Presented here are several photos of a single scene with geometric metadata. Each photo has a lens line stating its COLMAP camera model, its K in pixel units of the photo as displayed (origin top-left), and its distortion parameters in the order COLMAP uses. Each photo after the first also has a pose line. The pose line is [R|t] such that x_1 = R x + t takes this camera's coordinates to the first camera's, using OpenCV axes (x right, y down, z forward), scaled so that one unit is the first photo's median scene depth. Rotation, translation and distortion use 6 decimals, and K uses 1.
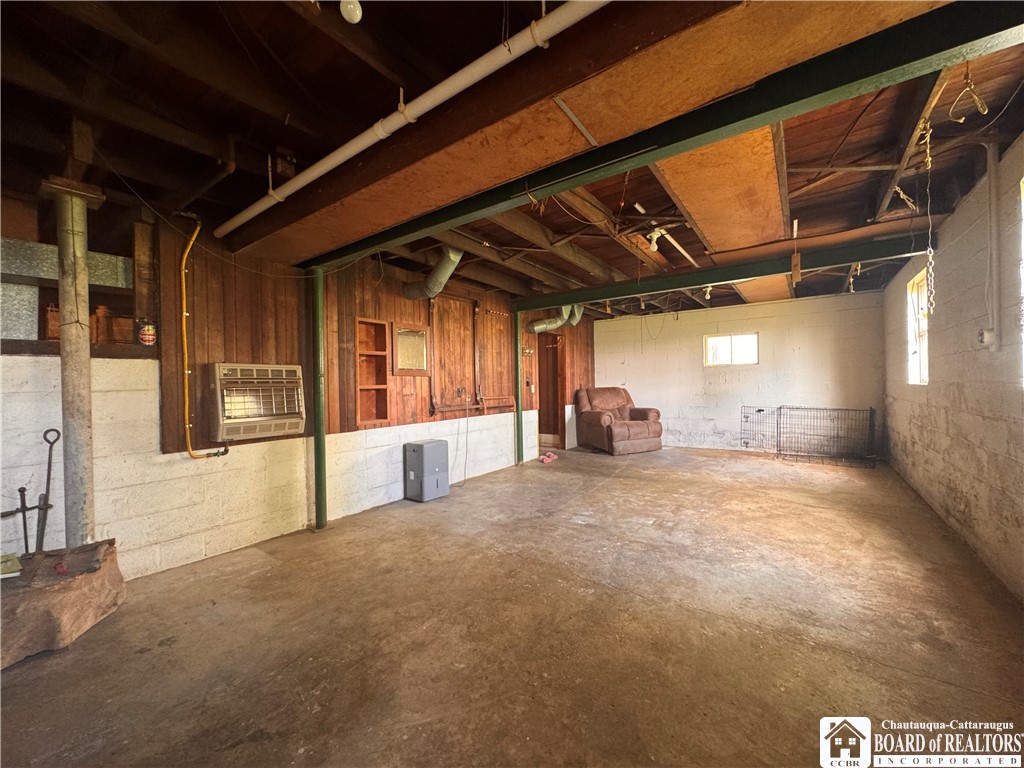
lens RADIAL K [[407.3, 0, 512.0], [0, 407.3, 384.0], [0, 0, 1]] dist [-0.001447, -0.000062]
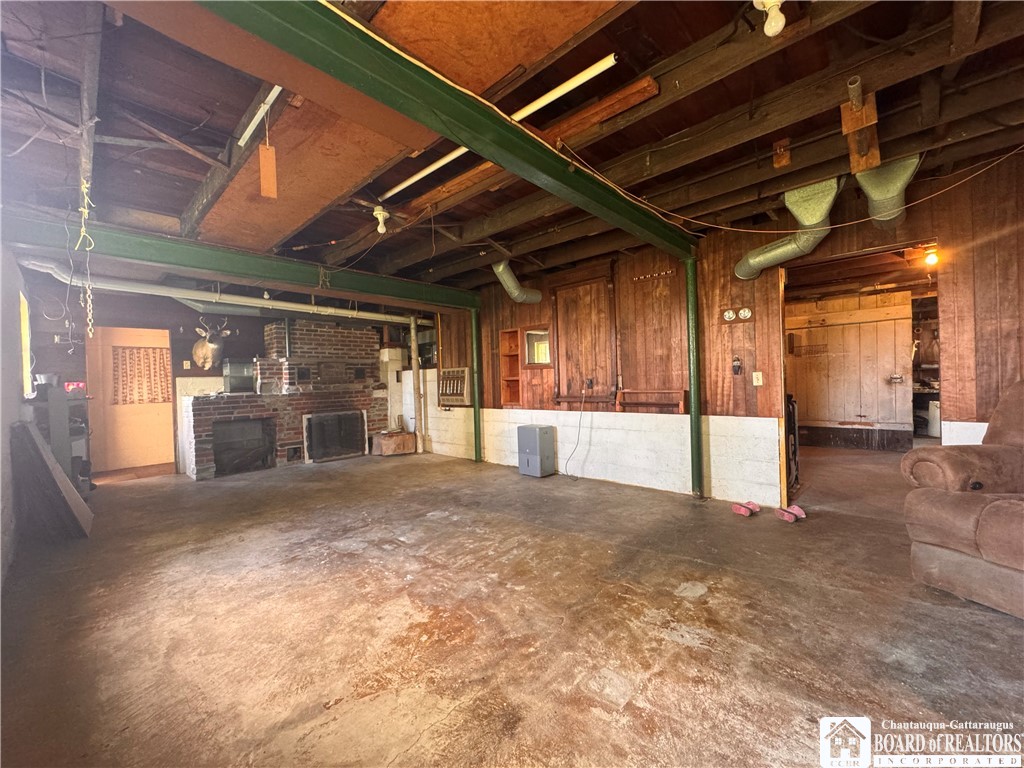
lens RADIAL K [[407.3, 0, 512.0], [0, 407.3, 384.0], [0, 0, 1]] dist [-0.001447, -0.000062]
pose [[-0.125791, 0.032535, -0.991523, 1.116877], [0.034759, 0.998993, 0.028371, -0.014659], [0.991448, -0.030895, -0.126795, 1.287220]]
